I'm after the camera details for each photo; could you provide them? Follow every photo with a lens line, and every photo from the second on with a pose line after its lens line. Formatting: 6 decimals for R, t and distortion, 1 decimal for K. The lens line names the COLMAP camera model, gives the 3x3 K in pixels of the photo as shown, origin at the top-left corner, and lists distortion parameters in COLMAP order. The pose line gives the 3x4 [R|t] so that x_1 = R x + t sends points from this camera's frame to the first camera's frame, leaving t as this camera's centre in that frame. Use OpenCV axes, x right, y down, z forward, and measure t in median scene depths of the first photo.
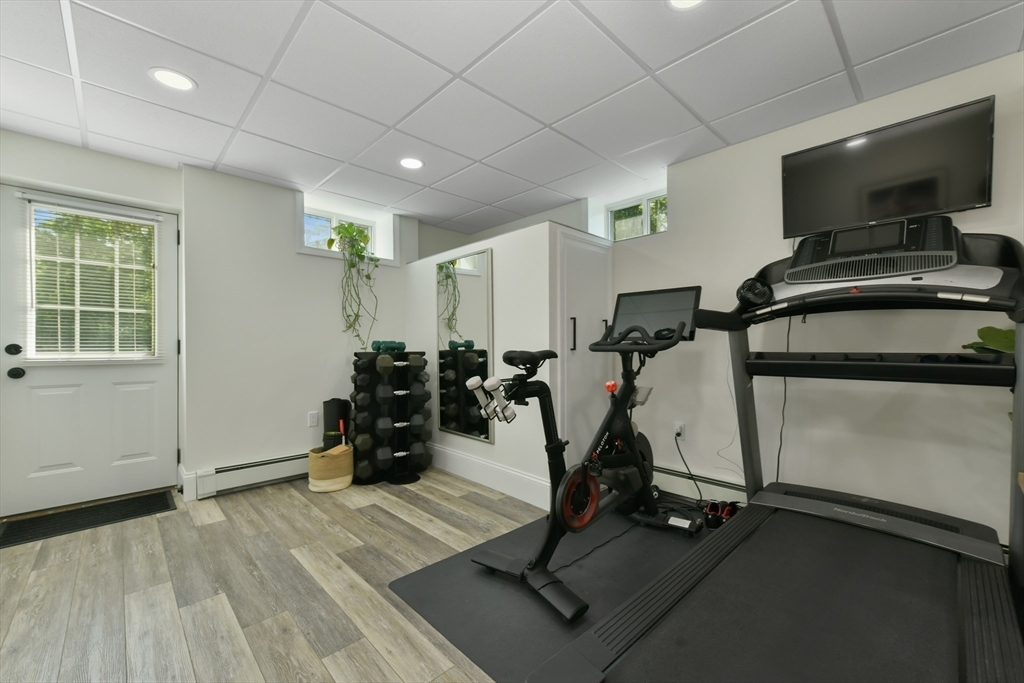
lens RADIAL K [[409.9, 0, 510.4], [0, 409.9, 349.4], [0, 0, 1]] dist [0.003792, 0.000171]
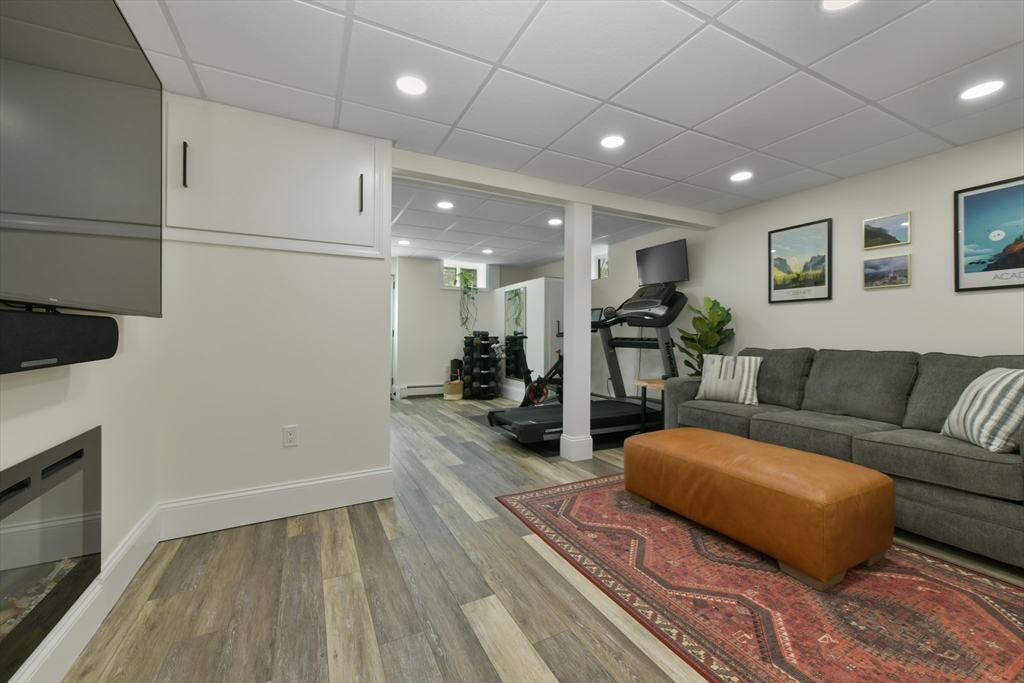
lens RADIAL K [[409.9, 0, 514.2], [0, 409.9, 335.4], [0, 0, 1]] dist [0.003792, 0.000171]
pose [[0.955569, 0.010696, -0.294574, 0.459613], [-0.013071, 0.999896, -0.006095, 0.010730], [0.294478, 0.009675, 0.955609, -0.886795]]
